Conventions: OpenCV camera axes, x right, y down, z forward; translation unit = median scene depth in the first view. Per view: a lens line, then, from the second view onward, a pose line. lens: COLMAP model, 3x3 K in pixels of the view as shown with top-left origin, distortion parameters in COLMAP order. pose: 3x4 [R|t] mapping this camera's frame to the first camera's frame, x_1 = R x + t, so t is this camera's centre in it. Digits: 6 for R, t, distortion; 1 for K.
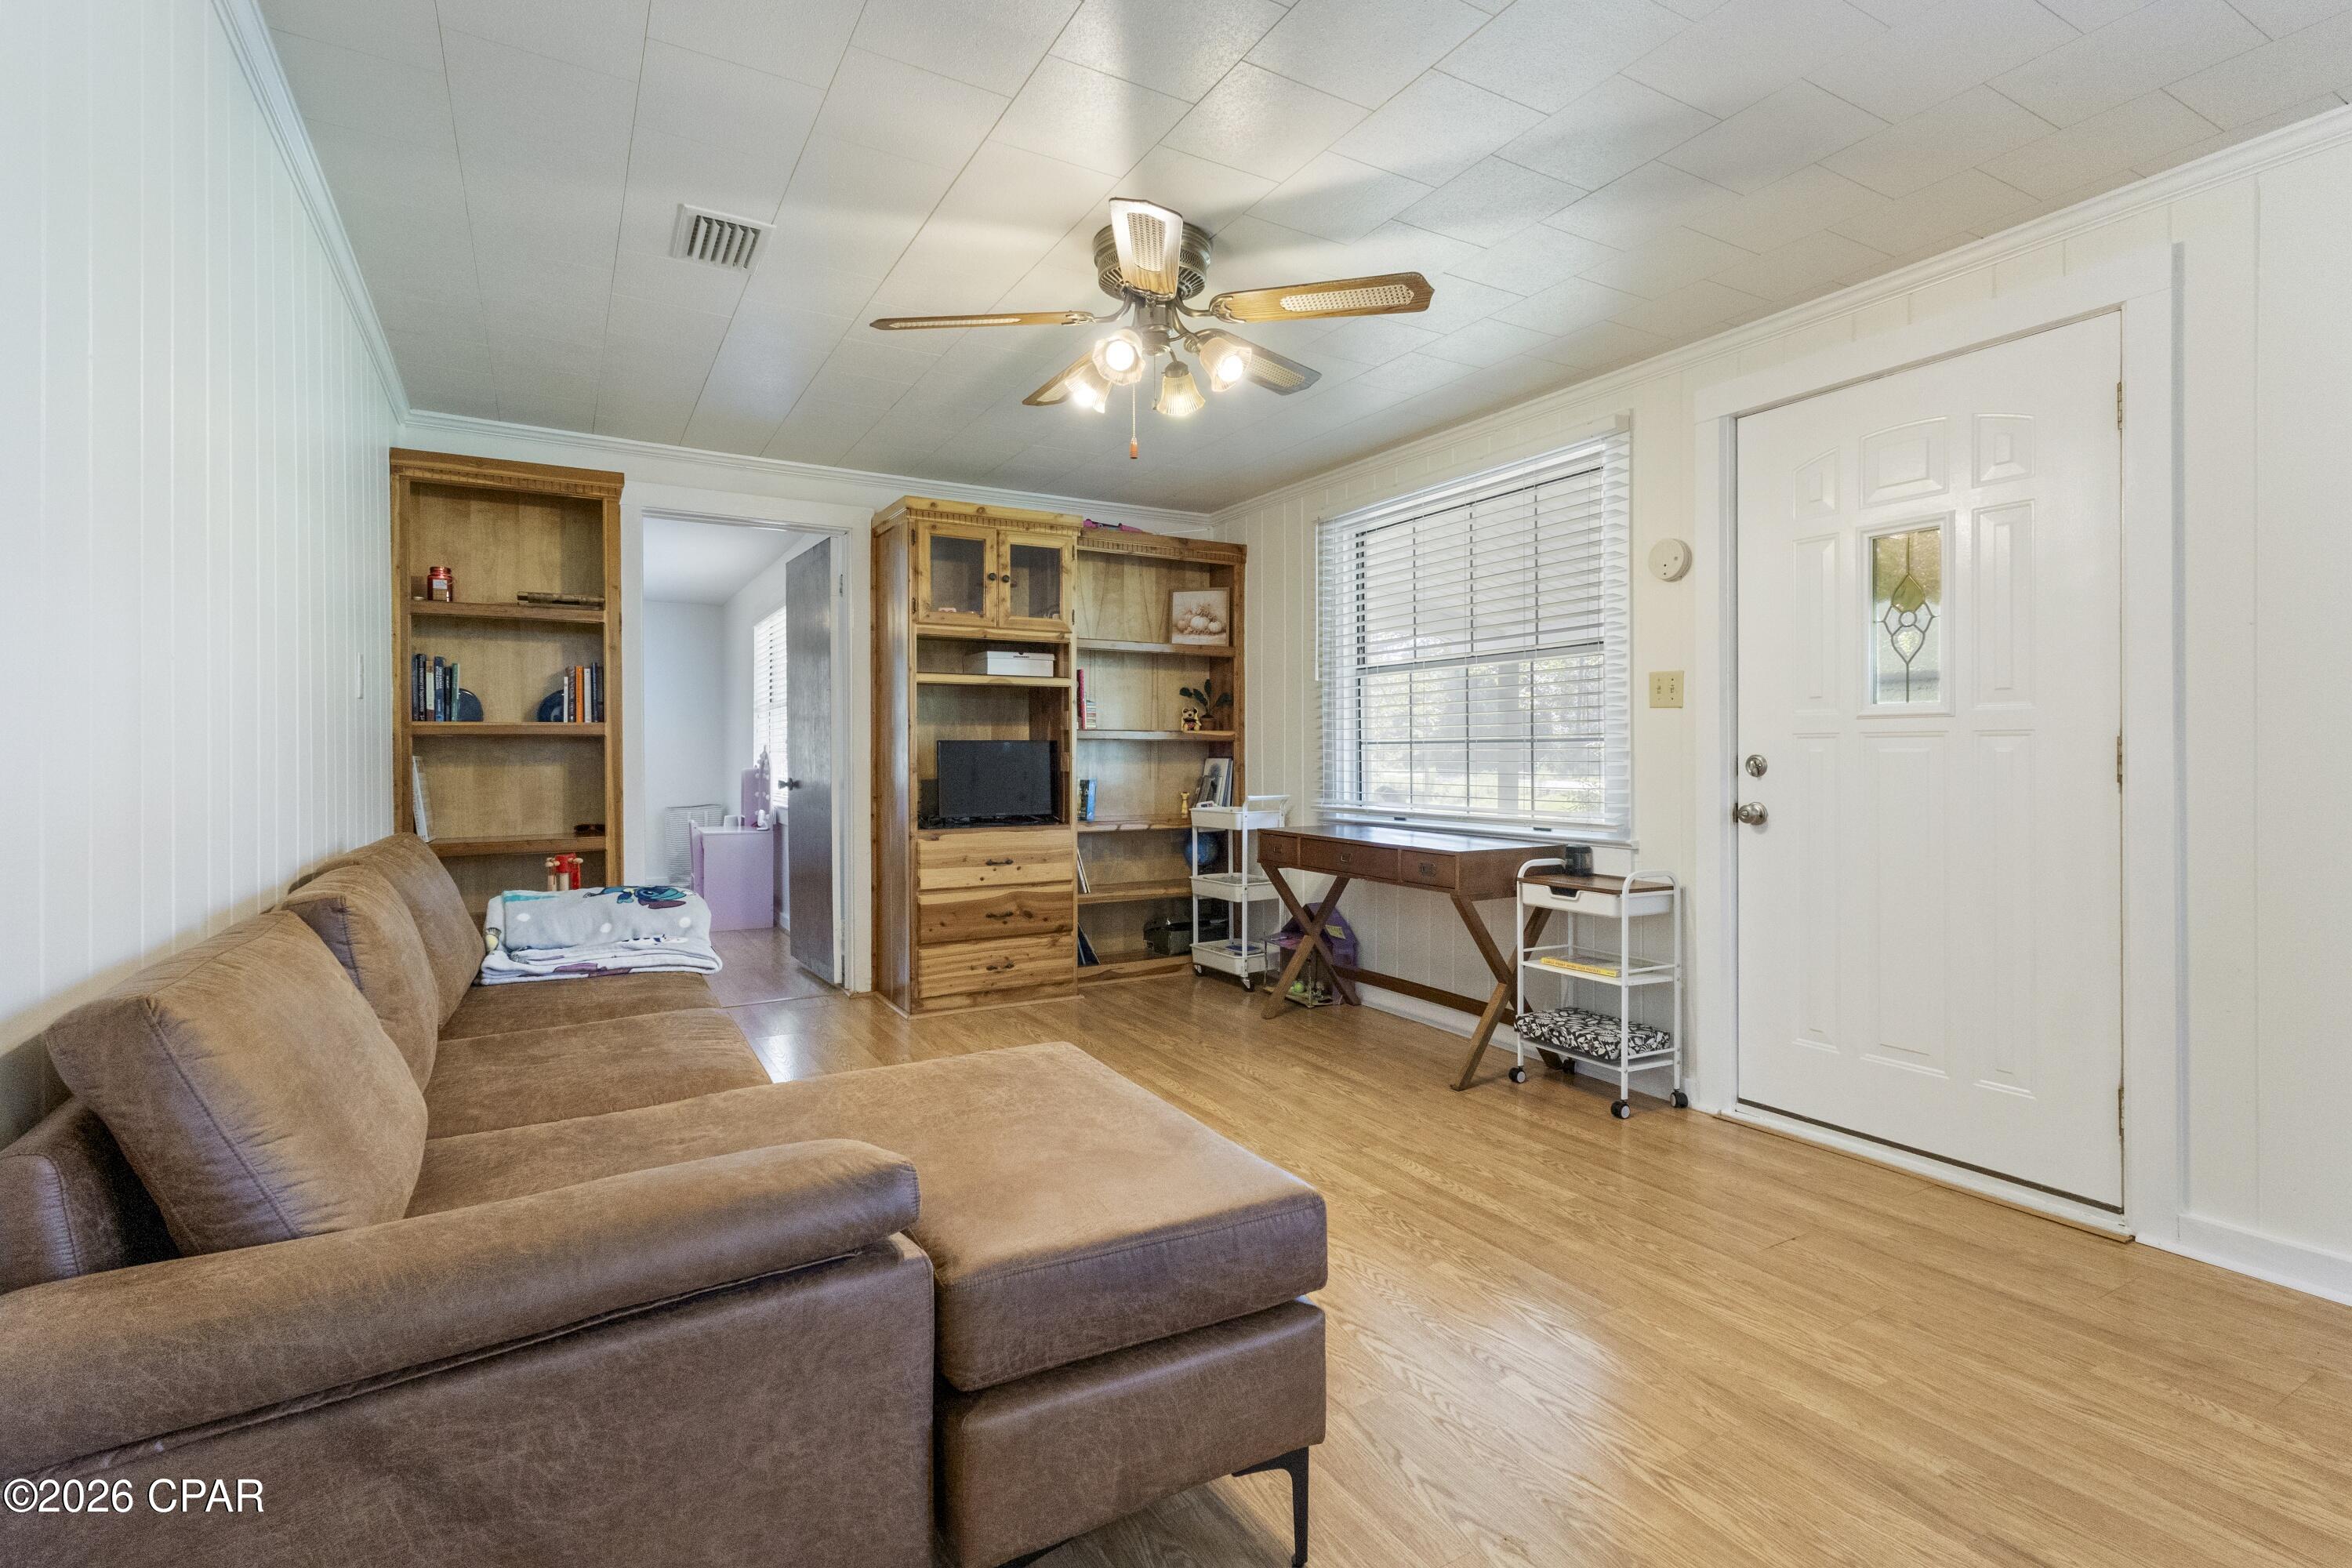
lens RADIAL K [[1091.2, 0, 1173.8], [0, 1091.2, 757.9], [0, 0, 1]] dist [0.000777, 0.000995]
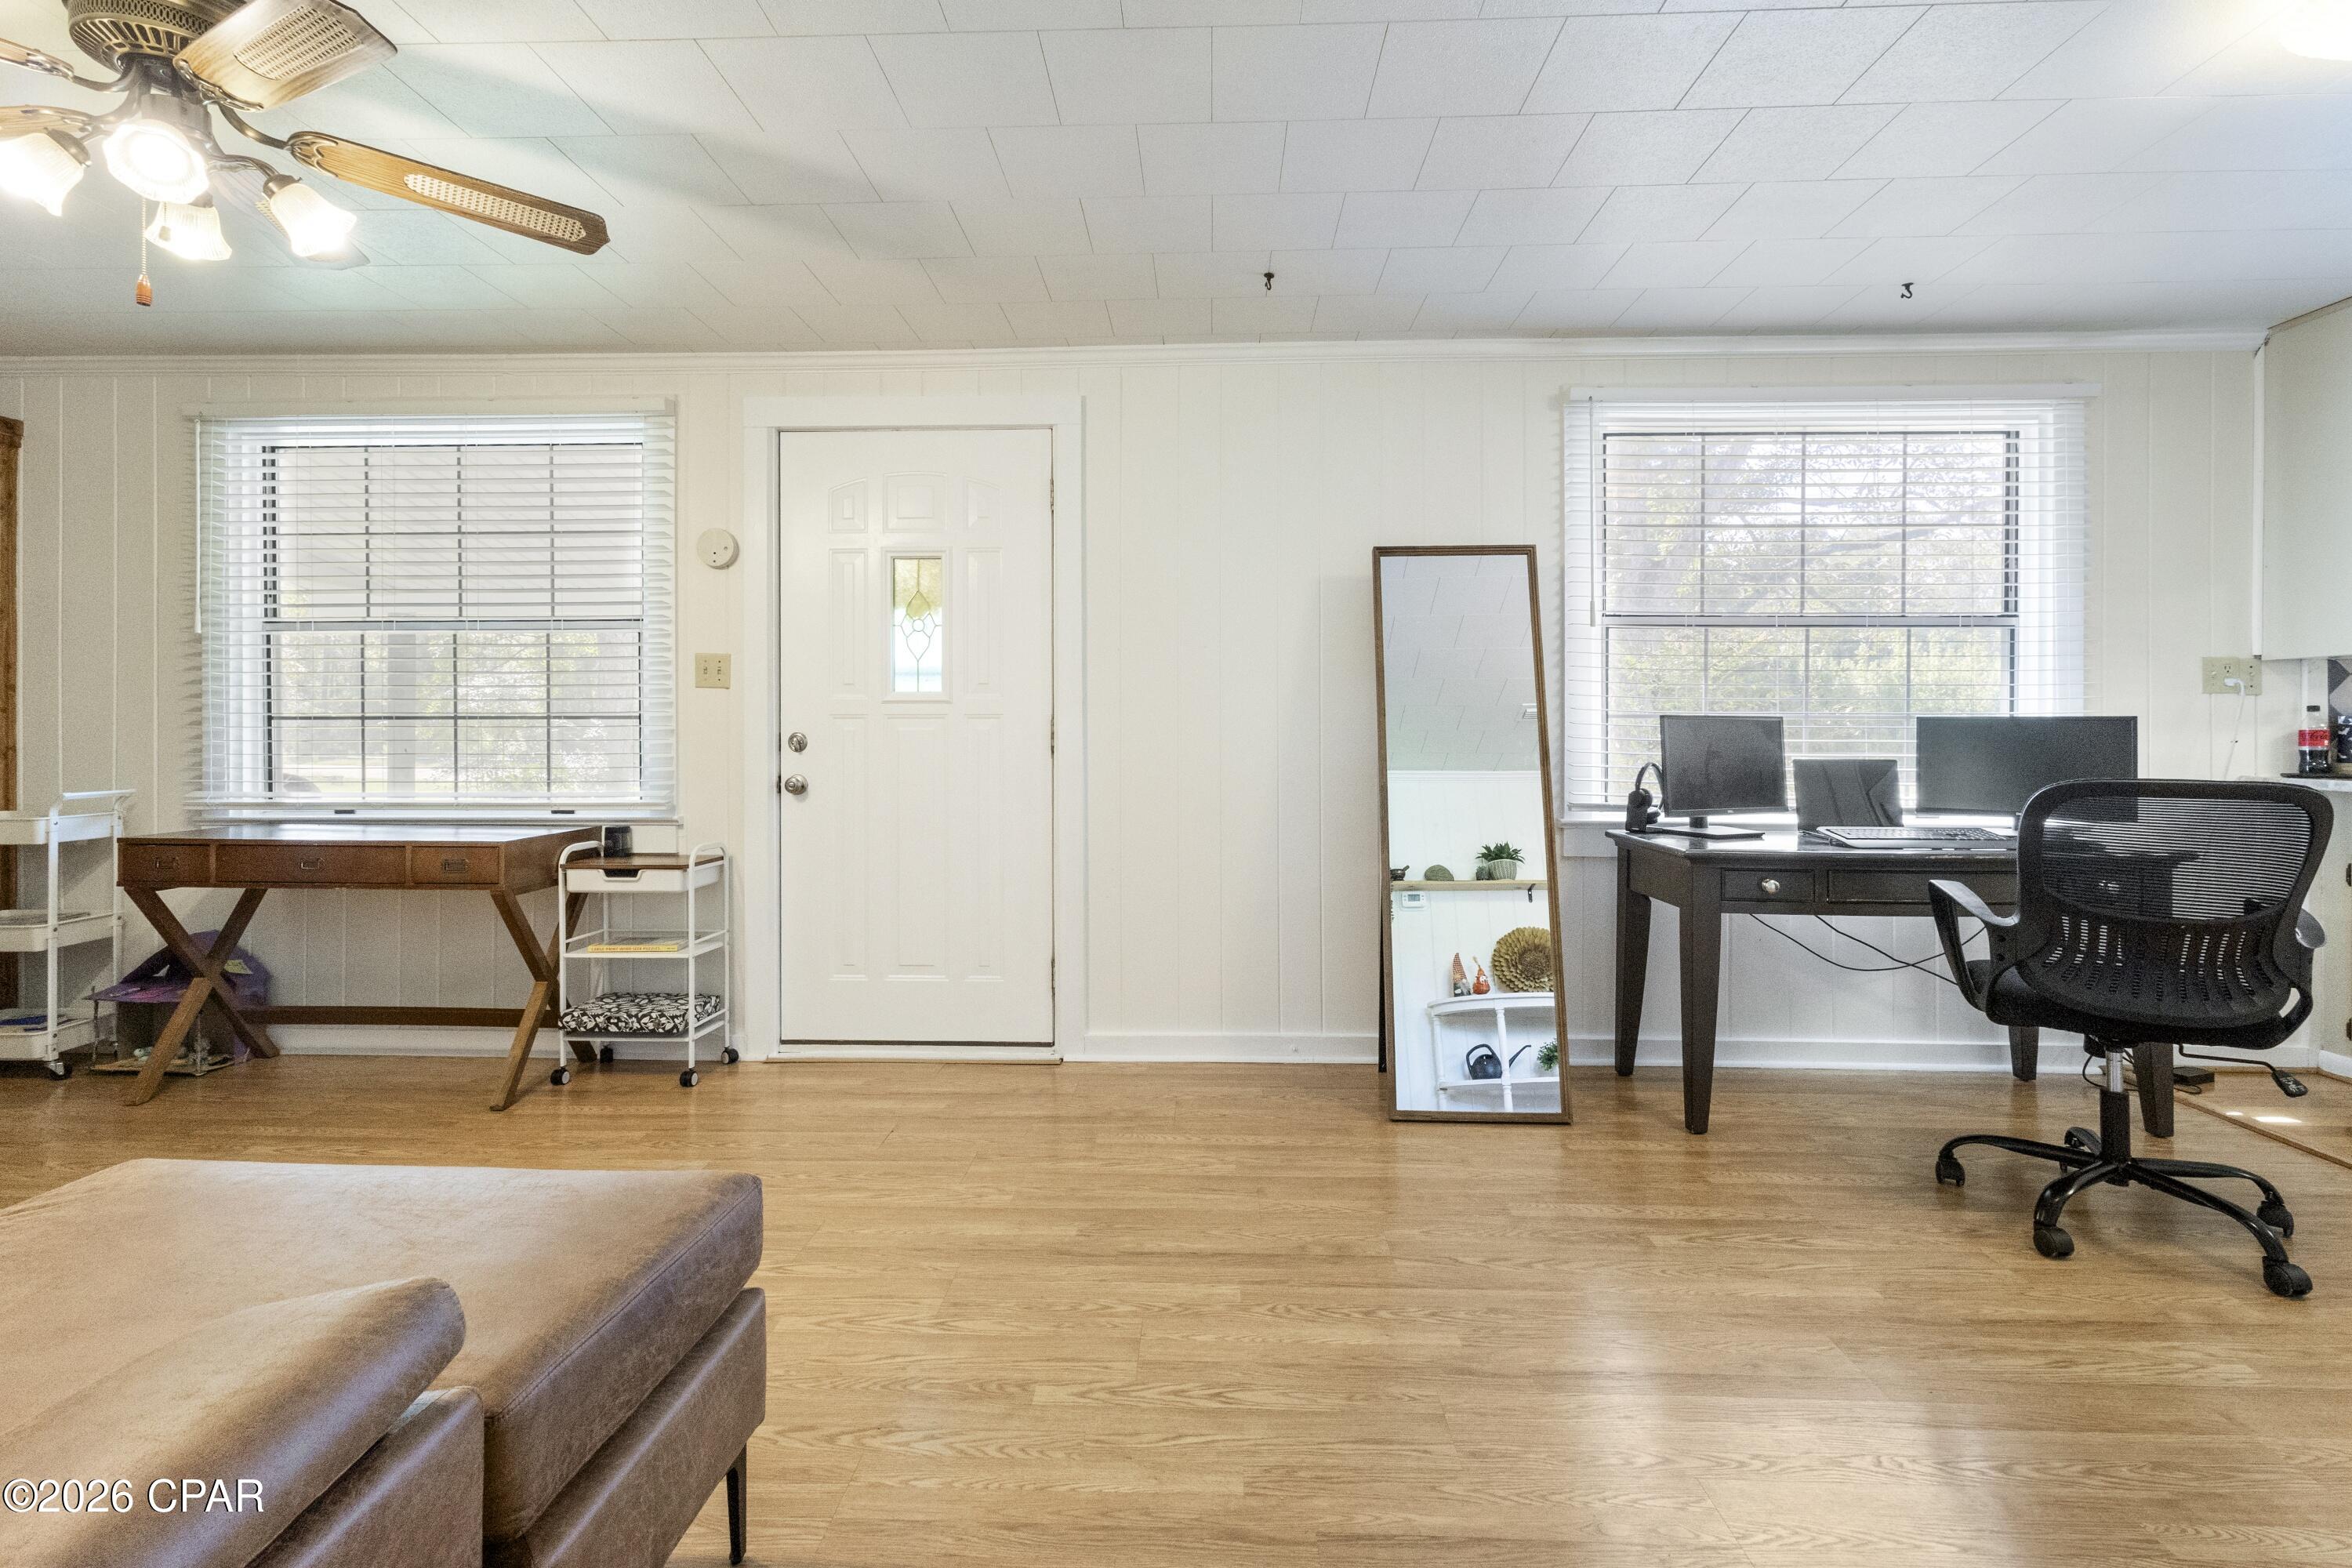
lens RADIAL K [[1108.7, 0, 1166.6], [0, 1108.7, 733.1], [0, 0, 1]] dist [0.002138, 0.001631]
pose [[0.529713, -0.002279, 0.848174, -0.199823], [0.003544, 0.999994, 0.000473, -0.001194], [-0.848170, 0.002755, 0.529718, 0.054023]]
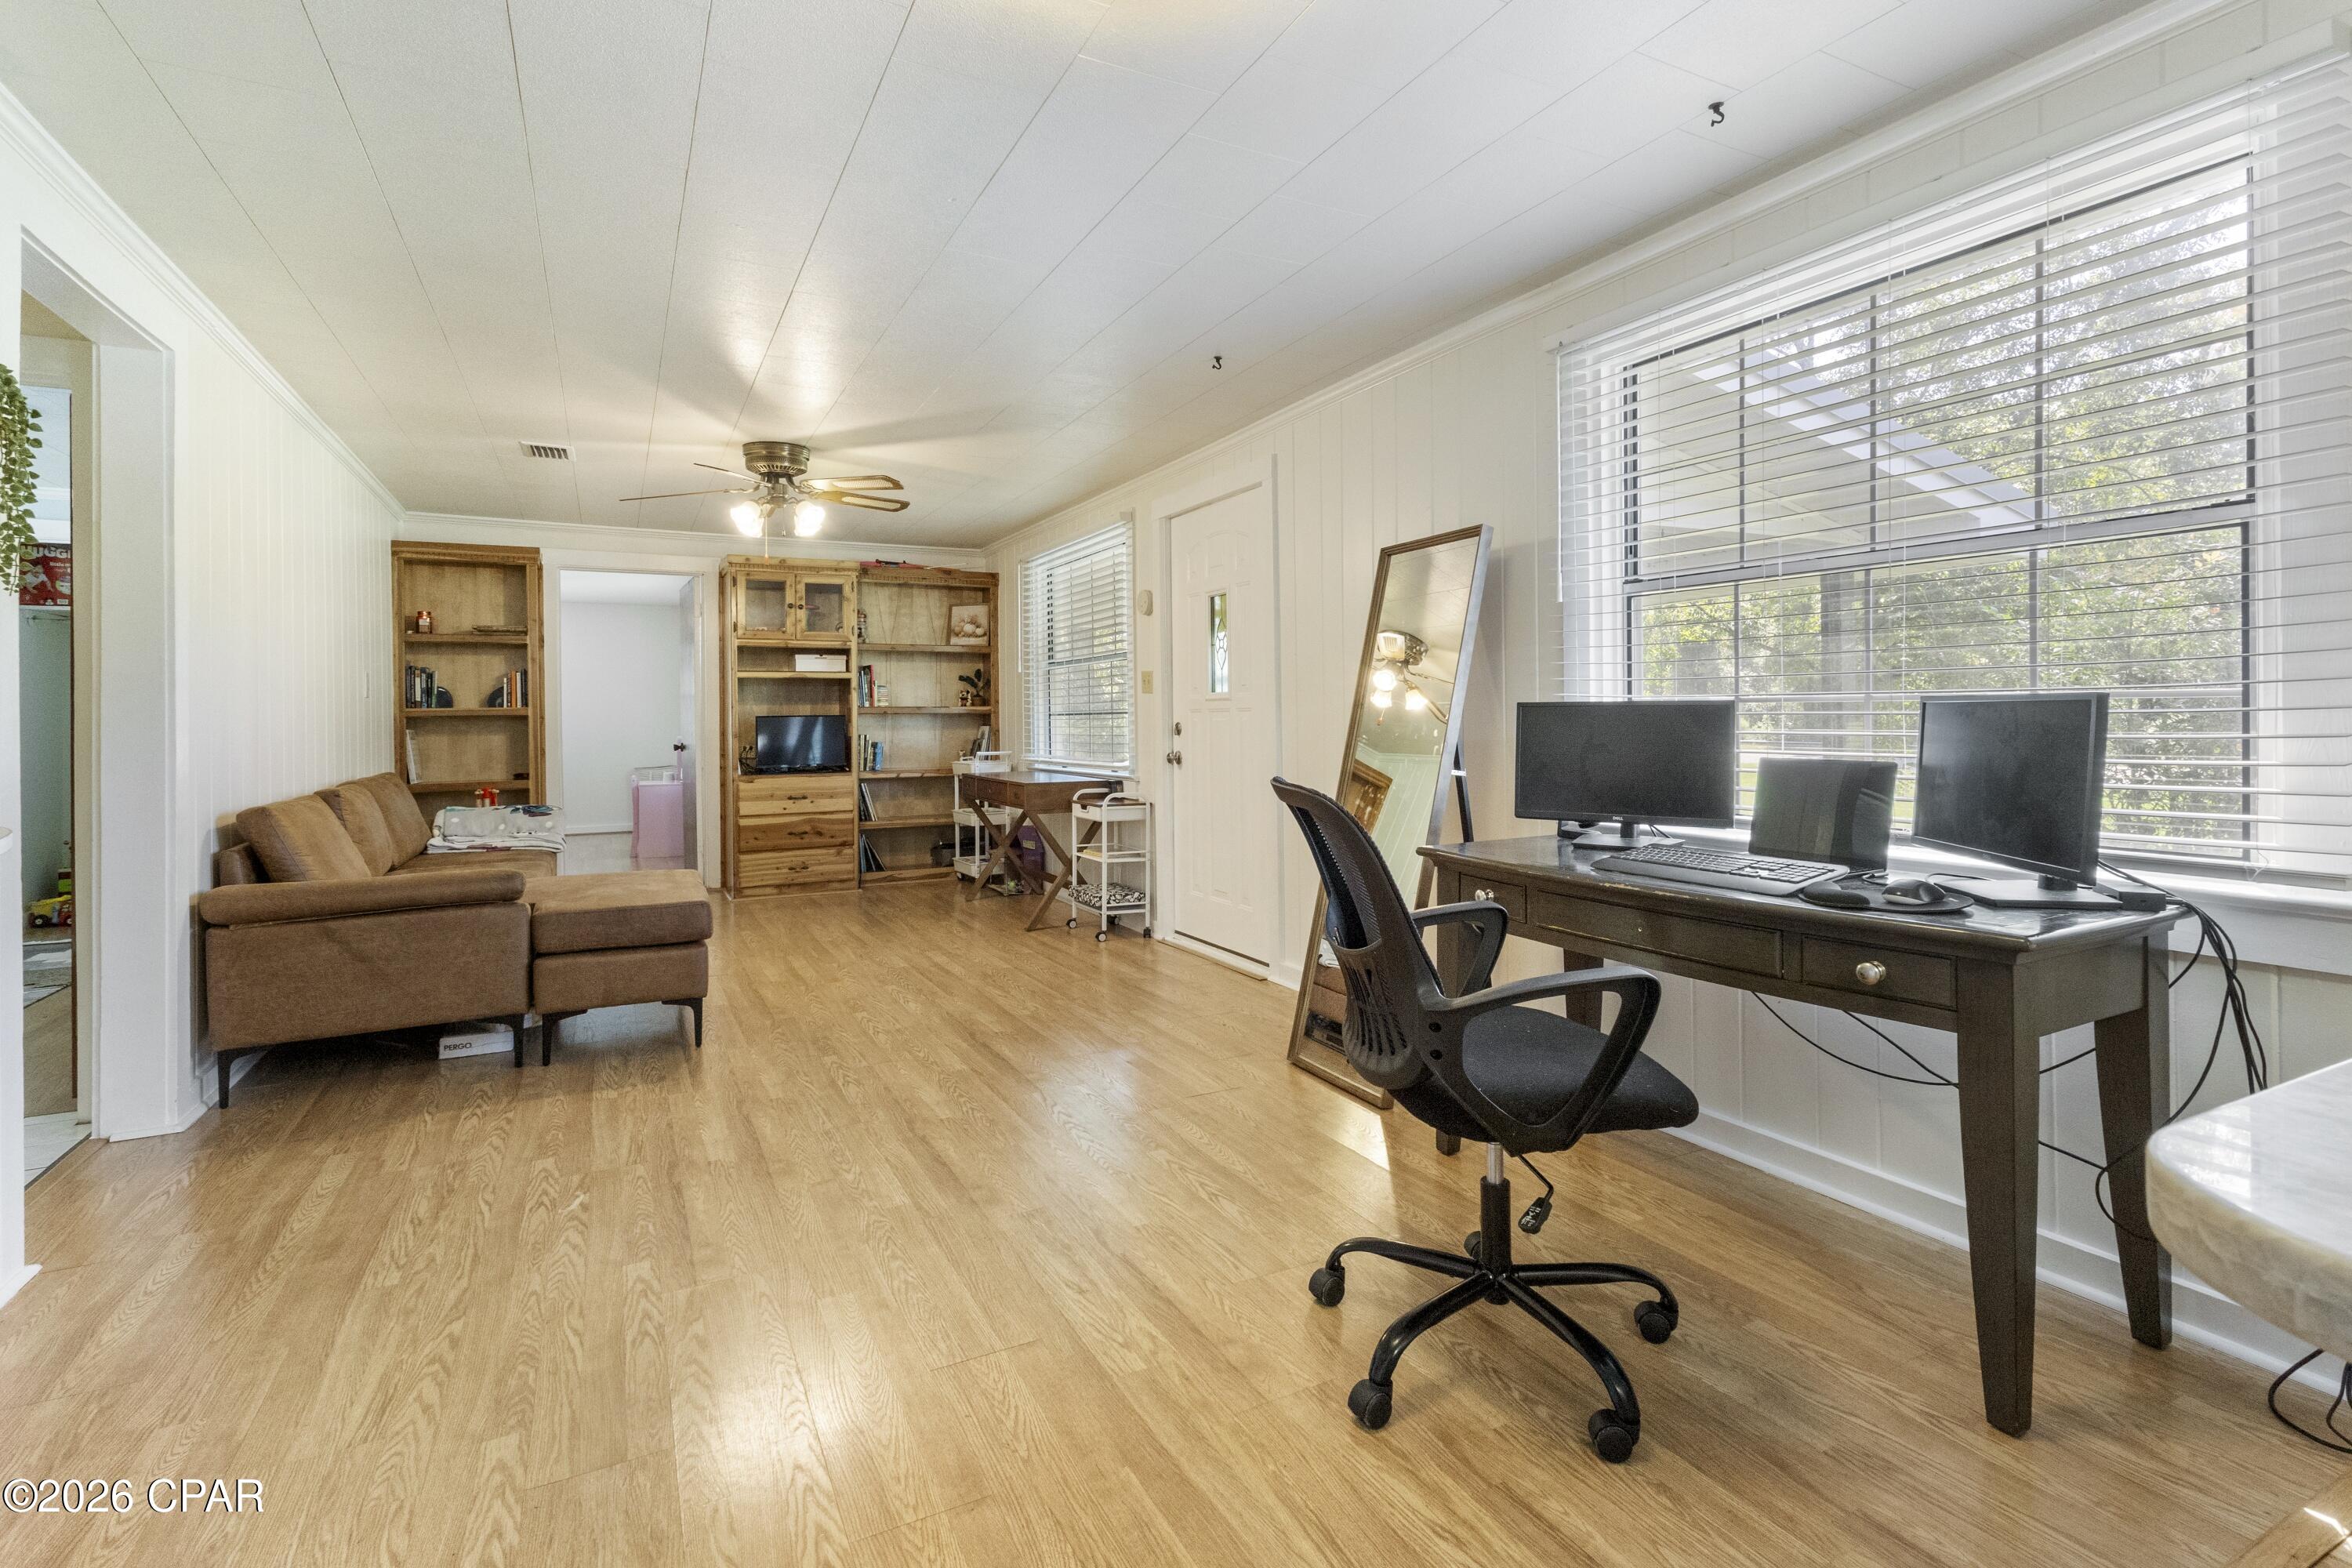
lens RADIAL K [[1110.8, 0, 1177.6], [0, 1110.8, 718.0], [0, 0, 1]] dist [0.001250, 0.000662]
pose [[0.998797, -0.008938, -0.048217, 0.513157], [0.008715, 0.999950, -0.004831, -0.001143], [0.048258, 0.004405, 0.998825, -0.577613]]
